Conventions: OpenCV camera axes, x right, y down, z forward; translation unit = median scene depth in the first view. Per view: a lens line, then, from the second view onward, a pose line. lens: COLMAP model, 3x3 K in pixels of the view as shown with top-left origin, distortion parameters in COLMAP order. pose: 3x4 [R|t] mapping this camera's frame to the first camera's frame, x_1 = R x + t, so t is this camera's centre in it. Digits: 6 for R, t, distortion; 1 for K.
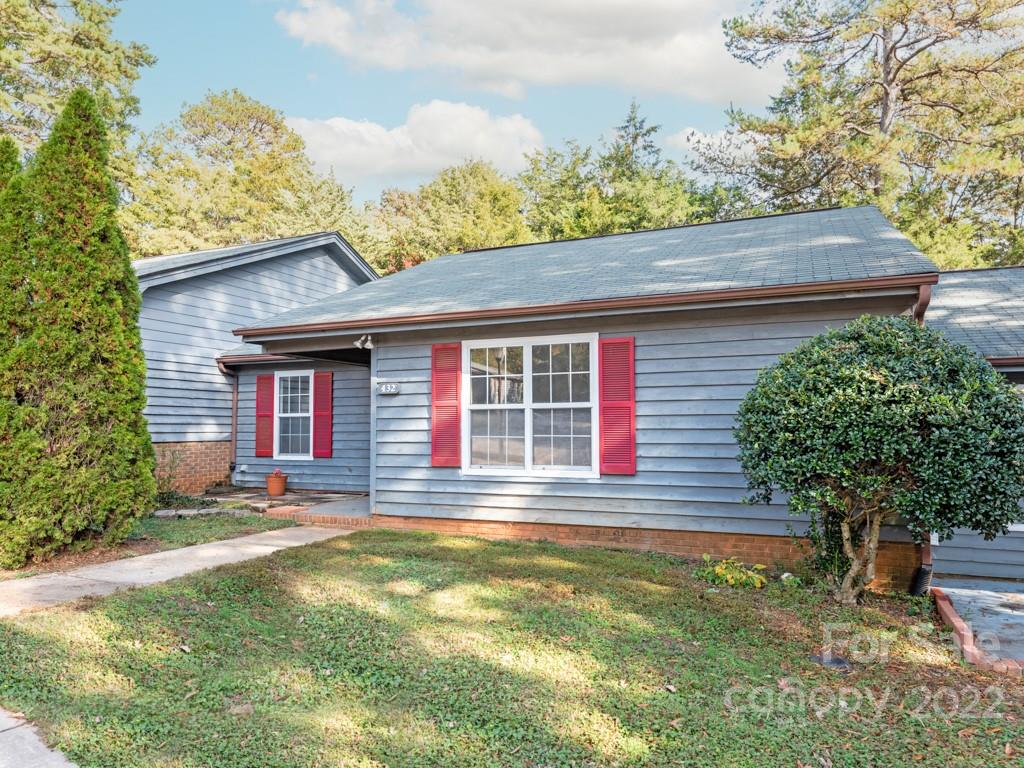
lens RADIAL K [[647.5, 0, 512.0], [0, 647.5, 384.0], [0, 0, 1]] dist [-0.002818, -0.001978]
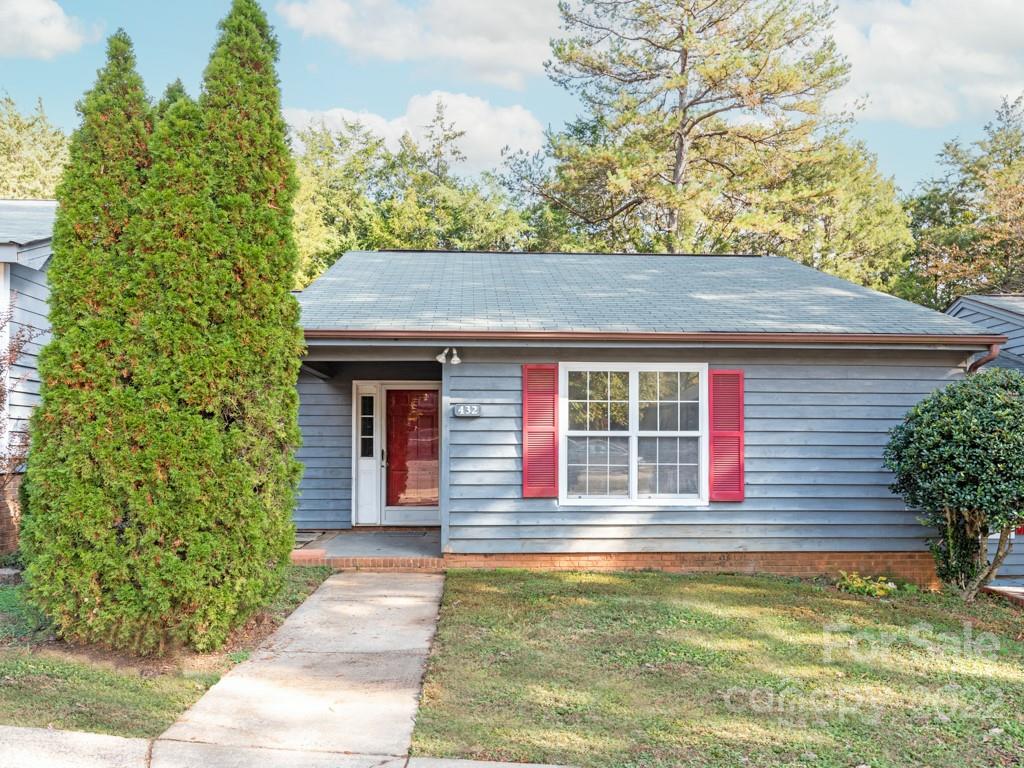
lens RADIAL K [[703.5, 0, 511.5], [0, 703.5, 416.1], [0, 0, 1]] dist [-0.001049, -0.000429]
pose [[0.909345, 0.025838, 0.415239, -0.581170], [-0.035038, 0.999280, 0.014551, -0.001378], [-0.414564, -0.027781, 0.909596, 0.111748]]
